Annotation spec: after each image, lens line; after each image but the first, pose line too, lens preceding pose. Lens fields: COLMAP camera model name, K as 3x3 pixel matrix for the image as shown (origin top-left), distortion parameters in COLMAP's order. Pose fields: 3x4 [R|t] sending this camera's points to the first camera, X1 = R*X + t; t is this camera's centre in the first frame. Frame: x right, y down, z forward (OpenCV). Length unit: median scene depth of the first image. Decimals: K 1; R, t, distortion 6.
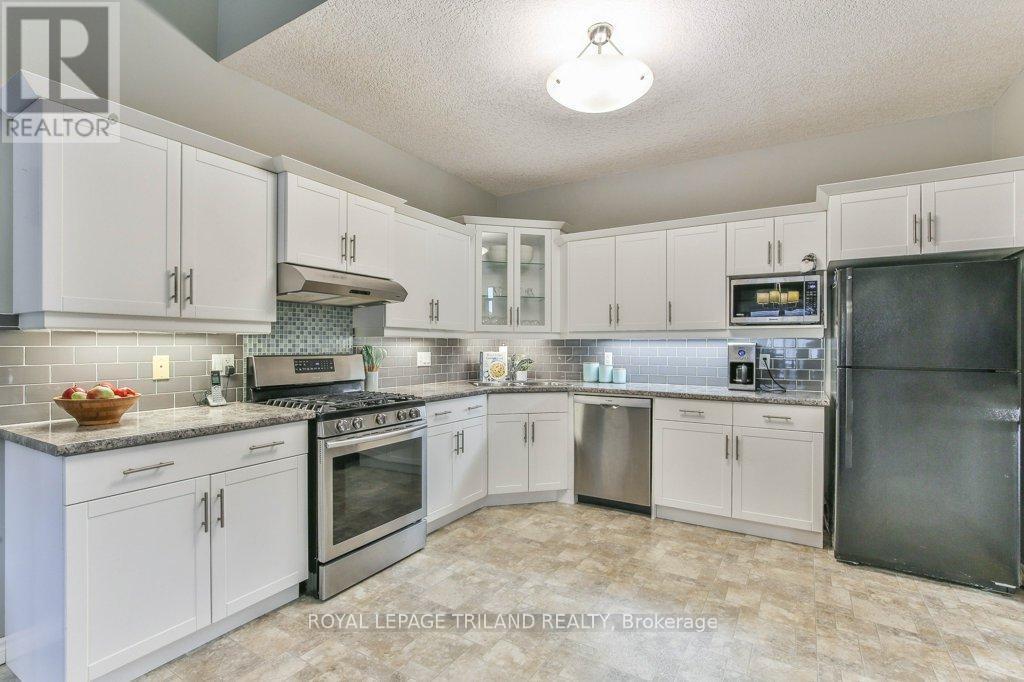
lens RADIAL K [[486.0, 0, 511.0], [0, 486.0, 346.0], [0, 0, 1]] dist [-0.001225, 0.001127]
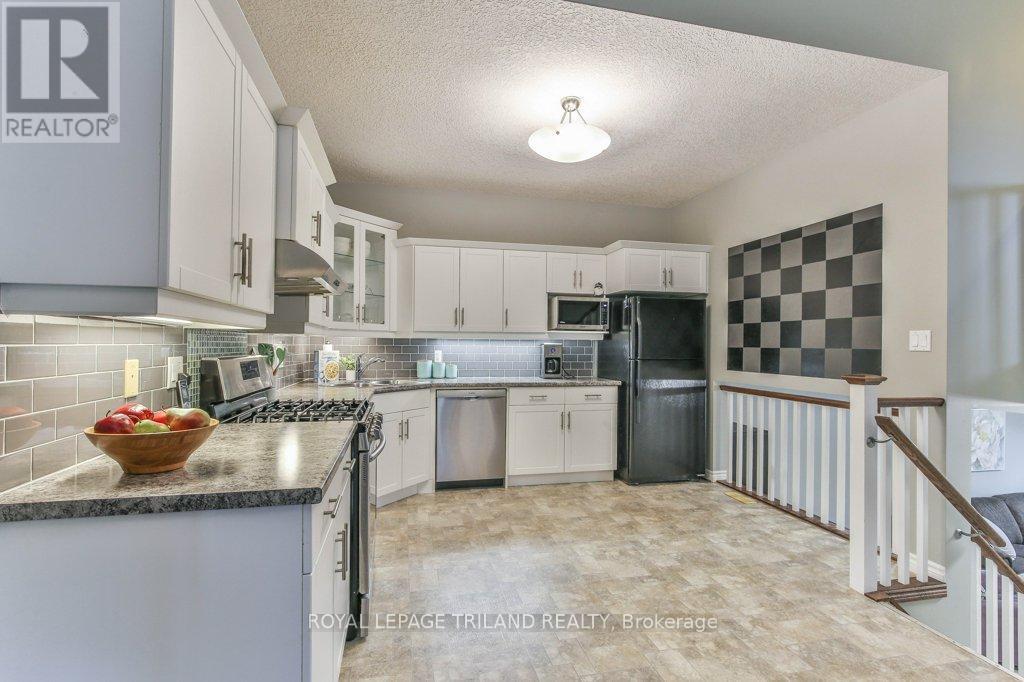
lens RADIAL K [[481.8, 0, 513.4], [0, 481.8, 339.9], [0, 0, 1]] dist [-0.001585, 0.001130]
pose [[0.713303, 0.010354, 0.700779, -0.552425], [-0.005655, 0.999943, -0.009018, -0.002321], [-0.700833, 0.002470, 0.713321, 0.134522]]
